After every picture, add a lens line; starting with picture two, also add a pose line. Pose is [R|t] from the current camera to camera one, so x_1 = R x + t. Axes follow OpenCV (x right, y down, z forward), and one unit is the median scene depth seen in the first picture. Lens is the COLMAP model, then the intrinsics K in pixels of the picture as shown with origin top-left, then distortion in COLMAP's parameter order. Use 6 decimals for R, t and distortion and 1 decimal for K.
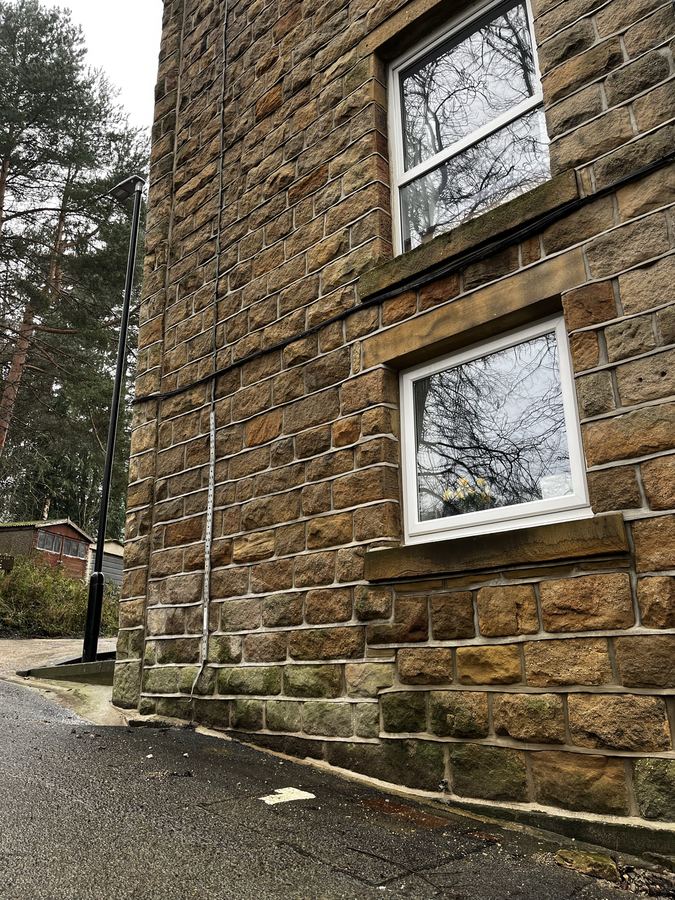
lens RADIAL K [[667.4, 0, 331.7], [0, 667.4, 451.4], [0, 0, 1]] dist [0.061033, -0.078808]
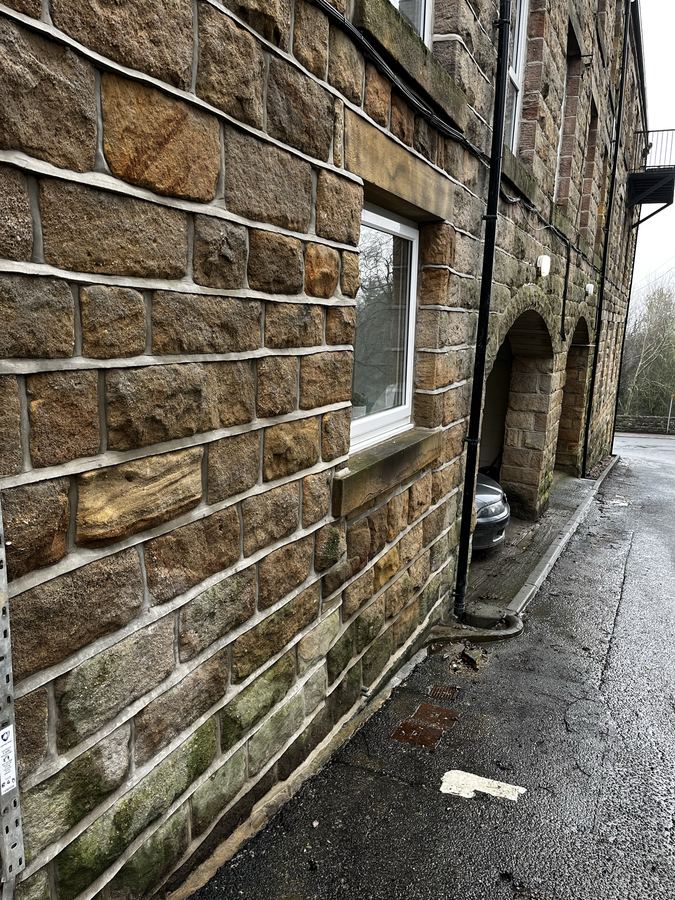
lens RADIAL K [[667.4, 0, 331.7], [0, 667.4, 451.4], [0, 0, 1]] dist [0.061033, -0.078808]
pose [[-0.304511, -0.182647, 0.934833, -0.580749], [-0.317803, 0.944686, 0.081051, 0.070209], [-0.897928, -0.272412, -0.345713, 1.236358]]
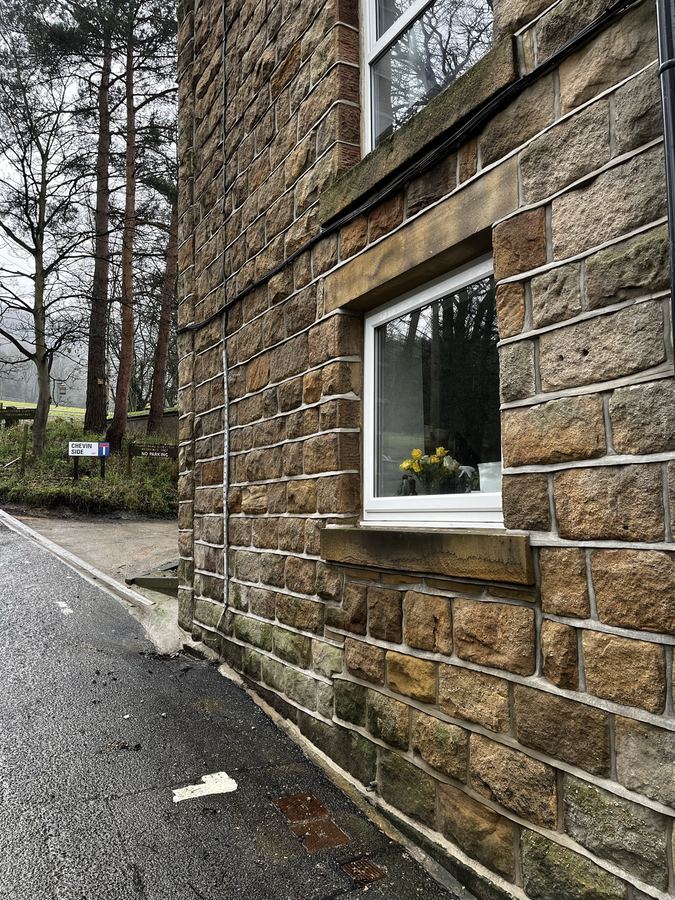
lens RADIAL K [[667.4, 0, 331.7], [0, 667.4, 451.4], [0, 0, 1]] dist [0.061033, -0.078808]
pose [[0.953722, -0.022926, -0.299815, 0.335691], [0.089186, 0.973788, 0.209242, -0.140531], [0.287159, -0.226298, 0.930768, 0.170088]]
